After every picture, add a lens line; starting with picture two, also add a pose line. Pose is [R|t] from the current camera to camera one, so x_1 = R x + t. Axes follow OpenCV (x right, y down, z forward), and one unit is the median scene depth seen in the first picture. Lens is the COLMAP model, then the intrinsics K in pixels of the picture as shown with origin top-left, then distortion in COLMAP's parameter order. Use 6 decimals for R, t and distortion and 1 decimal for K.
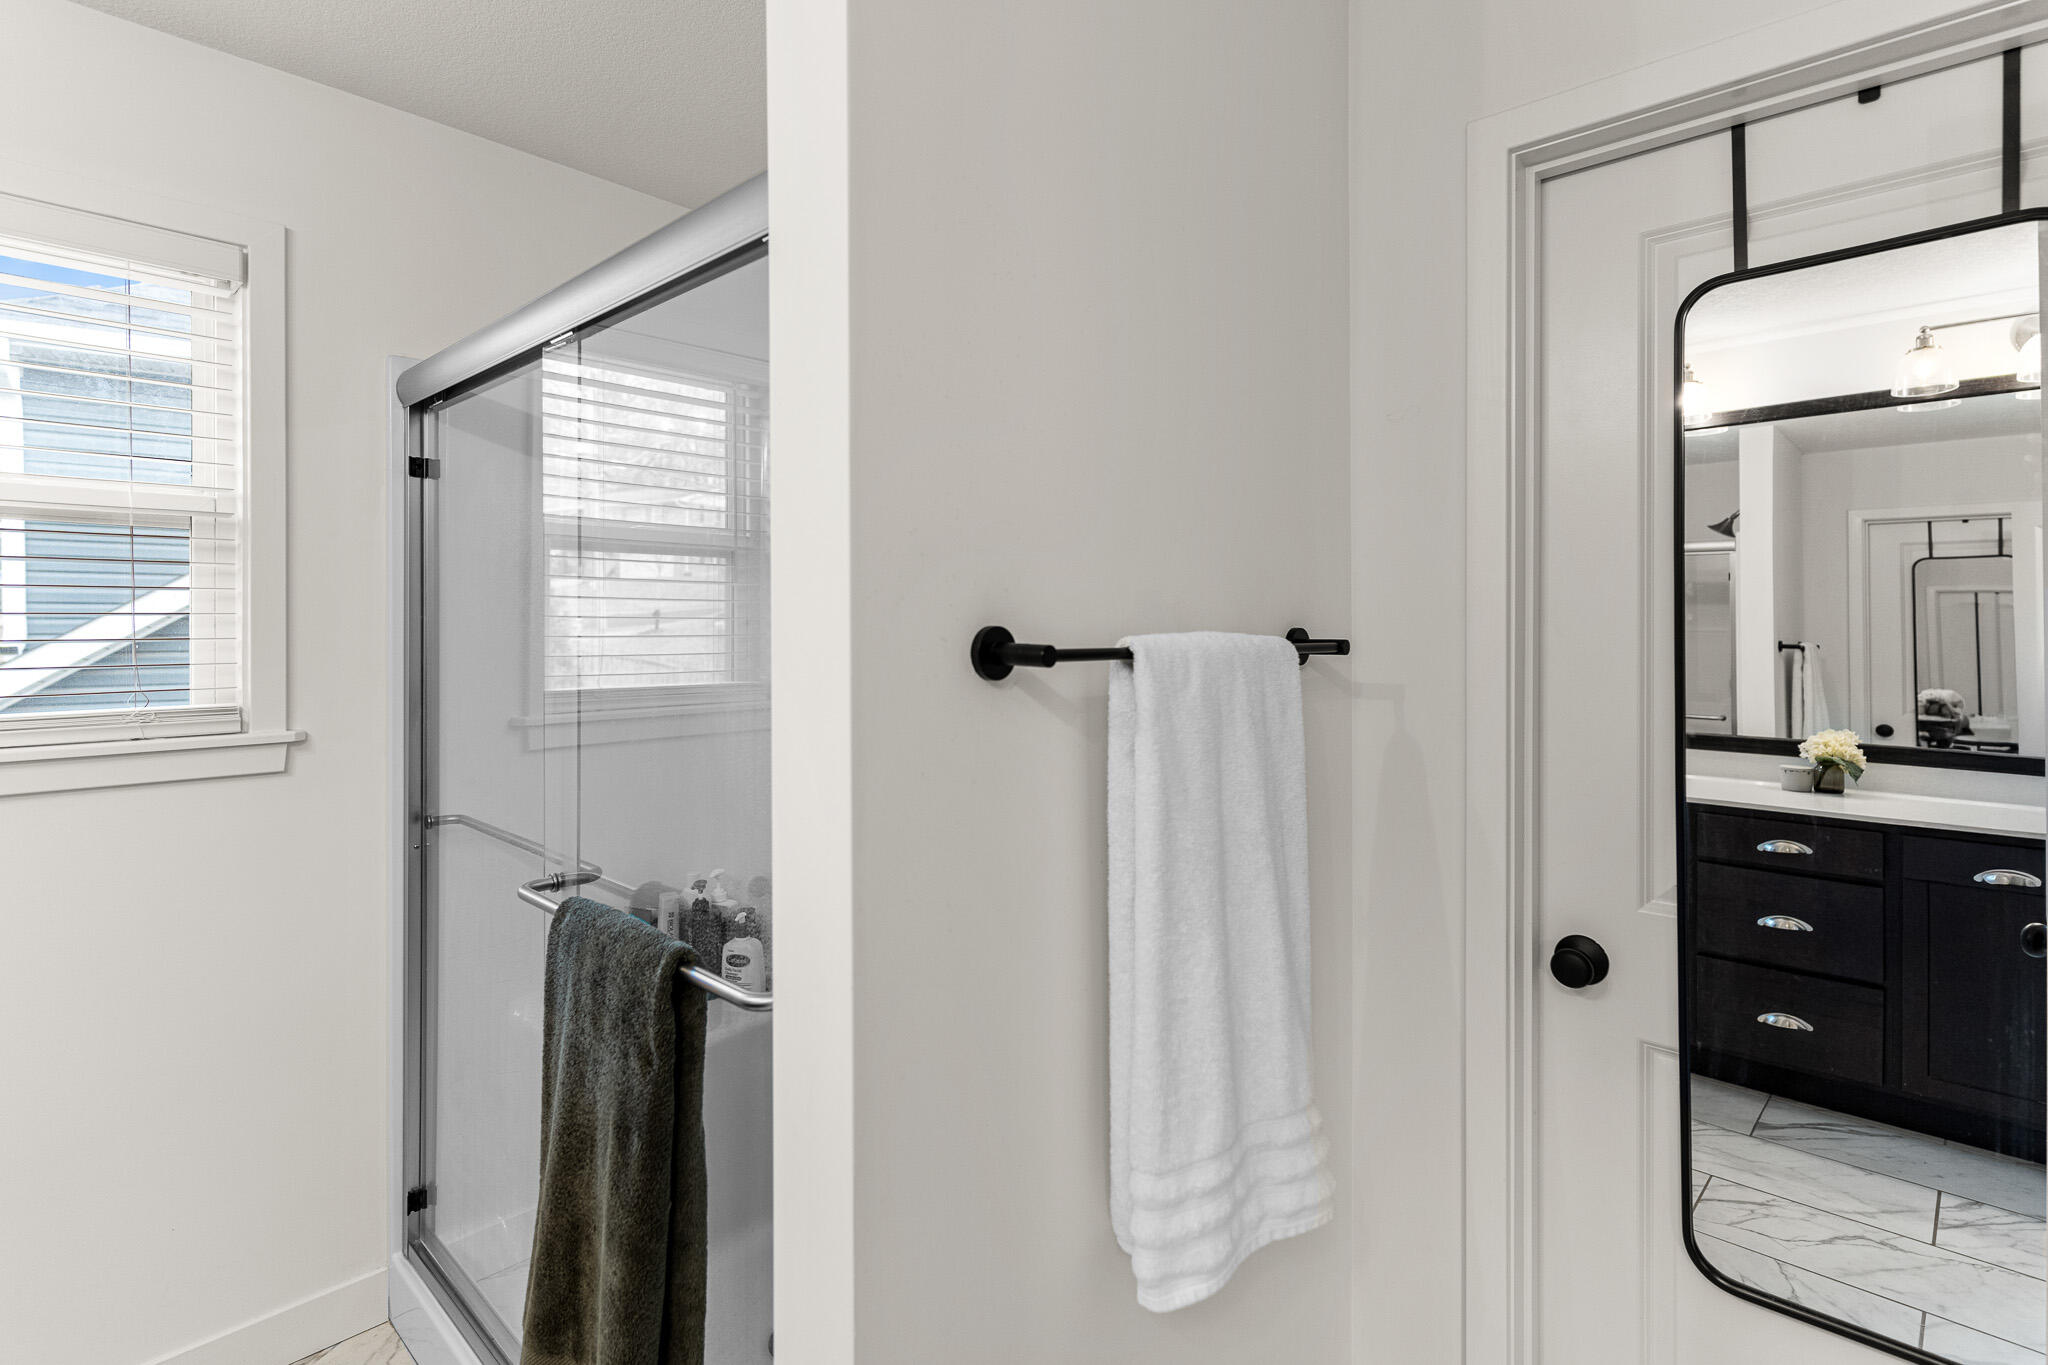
lens RADIAL K [[991.7, 0, 1062.5], [0, 991.7, 631.1], [0, 0, 1]] dist [0.001492, 0.001492]
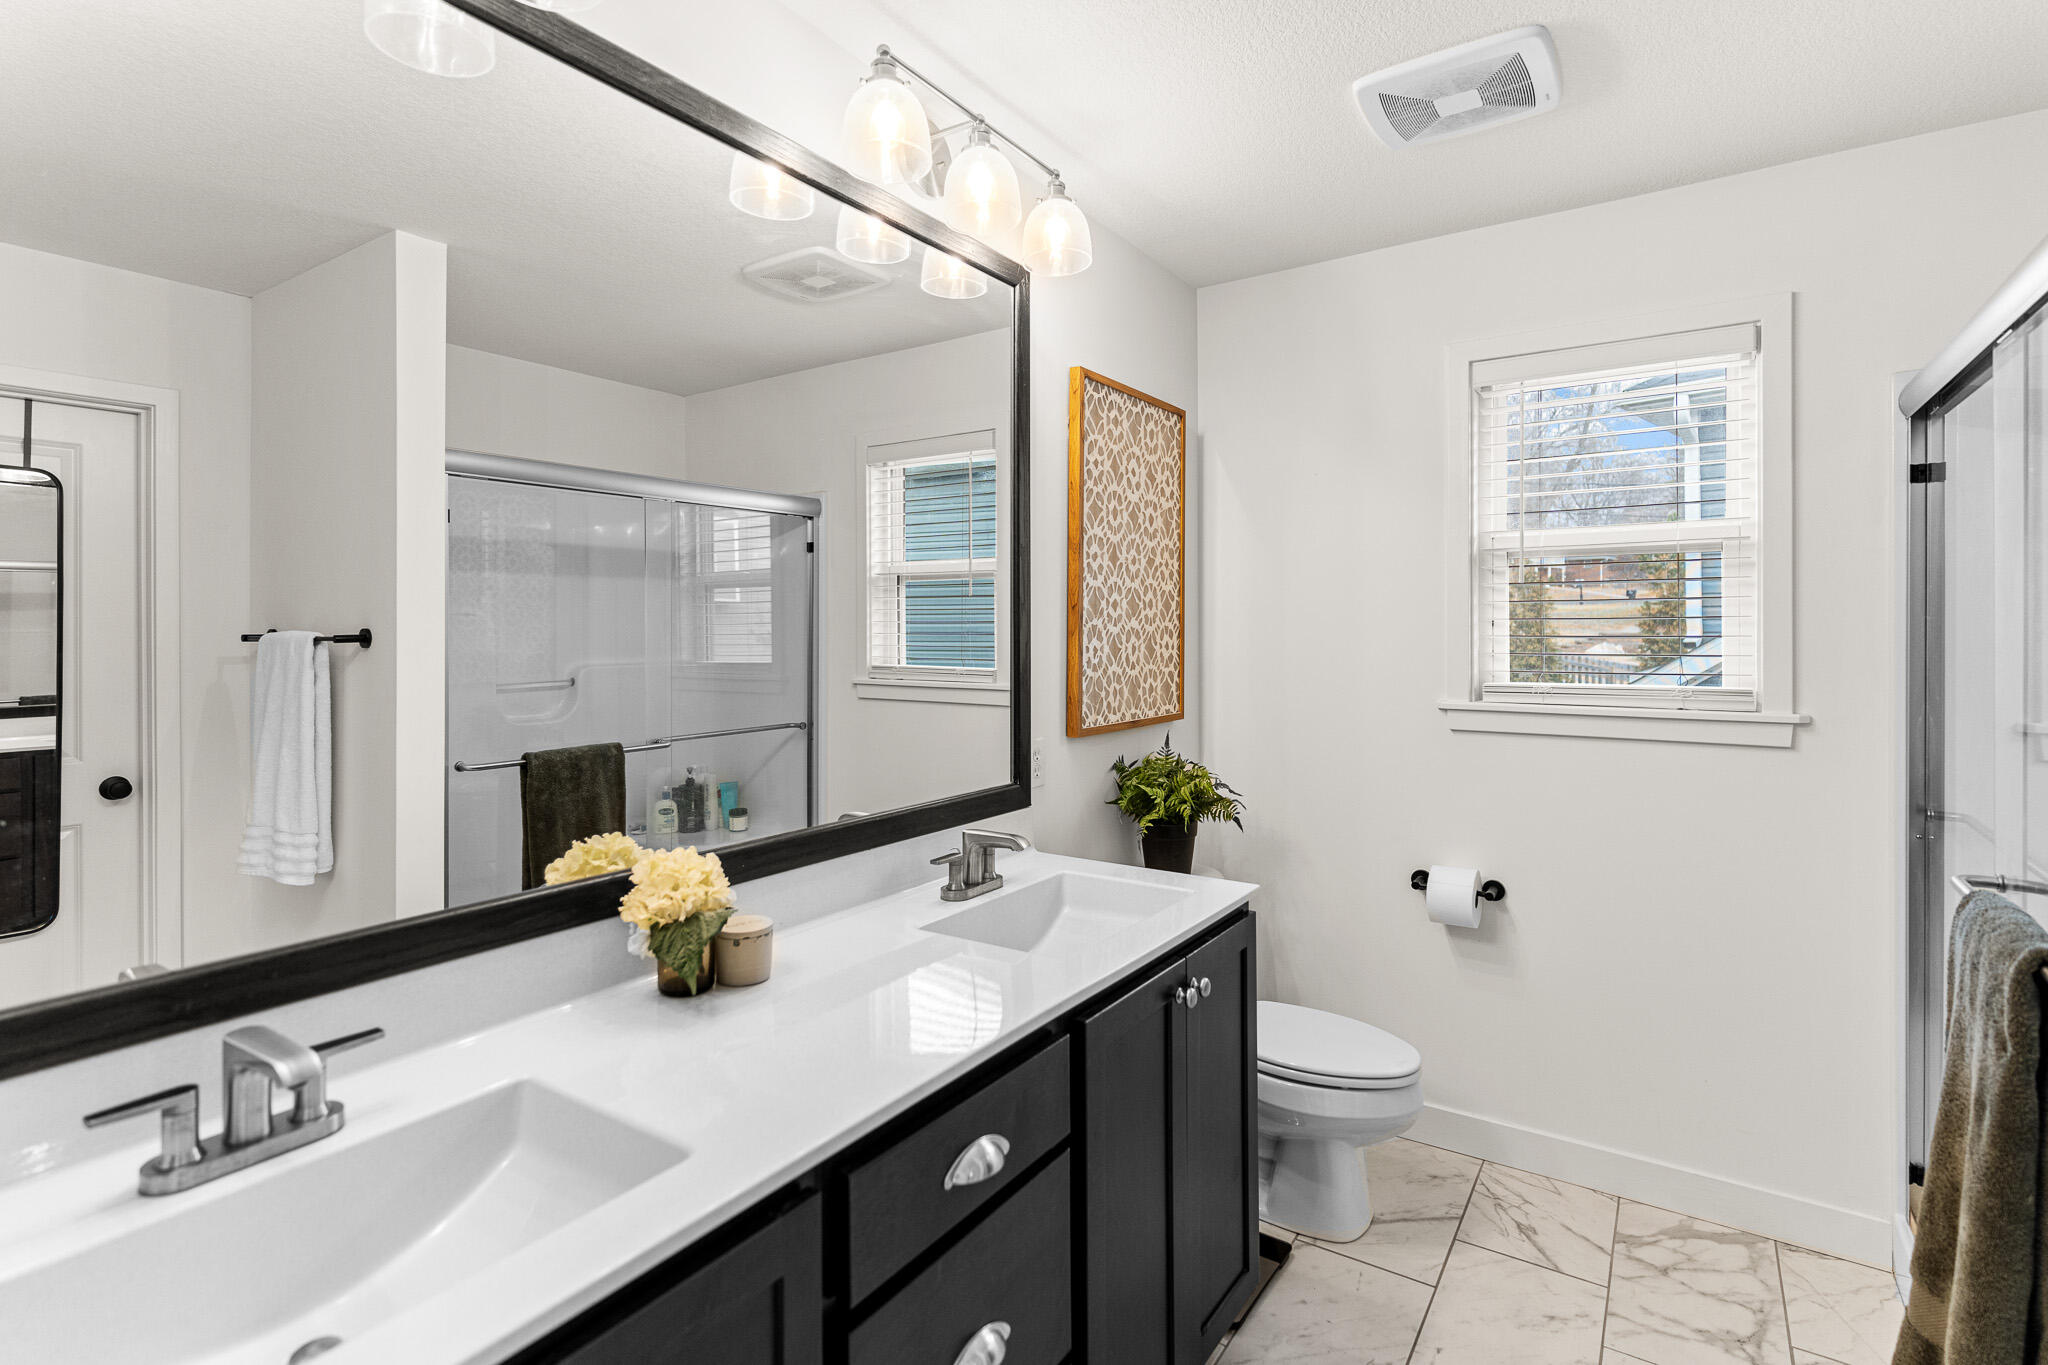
lens RADIAL K [[991.7, 0, 1011.9], [0, 991.7, 625.9], [0, 0, 1]] dist [0.001492, 0.001492]
pose [[0.143424, -0.001243, -0.989661, 0.269269], [-0.001727, 0.999997, -0.001506, -0.001685], [0.989660, 0.001925, 0.143421, -0.101732]]
